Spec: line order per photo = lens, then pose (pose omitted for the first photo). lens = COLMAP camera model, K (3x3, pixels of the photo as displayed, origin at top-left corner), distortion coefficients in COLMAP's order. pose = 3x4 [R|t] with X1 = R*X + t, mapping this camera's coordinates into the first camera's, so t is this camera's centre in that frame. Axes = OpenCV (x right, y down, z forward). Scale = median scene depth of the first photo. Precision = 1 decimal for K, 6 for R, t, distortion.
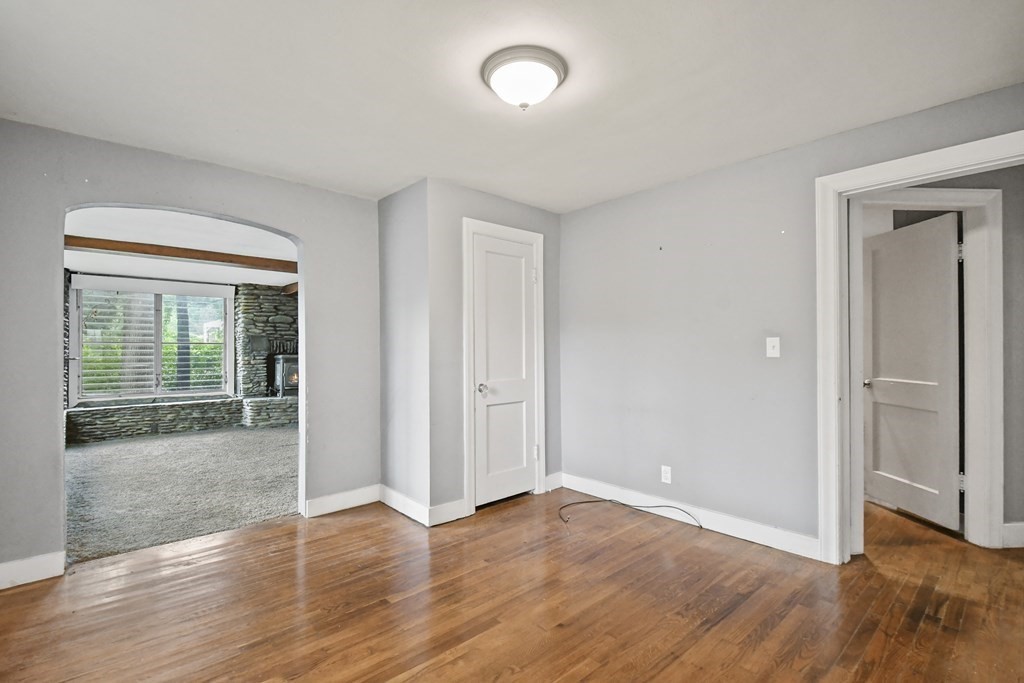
lens RADIAL K [[482.5, 0, 499.0], [0, 482.5, 345.7], [0, 0, 1]] dist [0.000892, 0.000094]
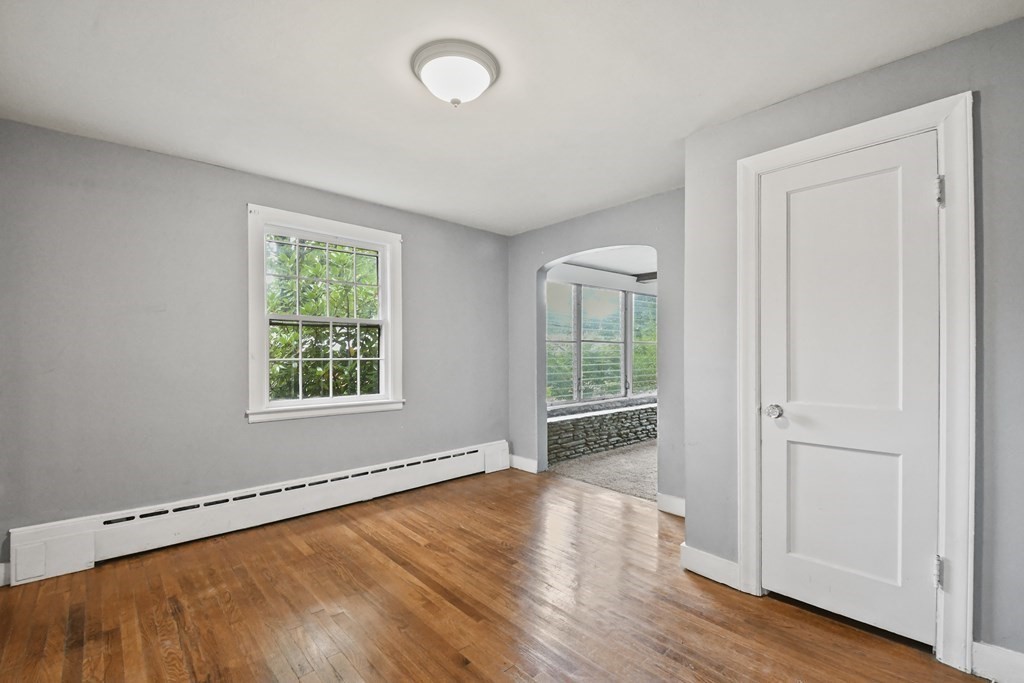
lens RADIAL K [[451.2, 0, 507.4], [0, 451.2, 348.5], [0, 0, 1]] dist [0.022169, -0.015902]
pose [[-0.004128, 0.001233, -0.999991, 0.589734], [0.005411, 0.999985, 0.001211, 0.001777], [0.999977, -0.005406, -0.004134, 0.667672]]
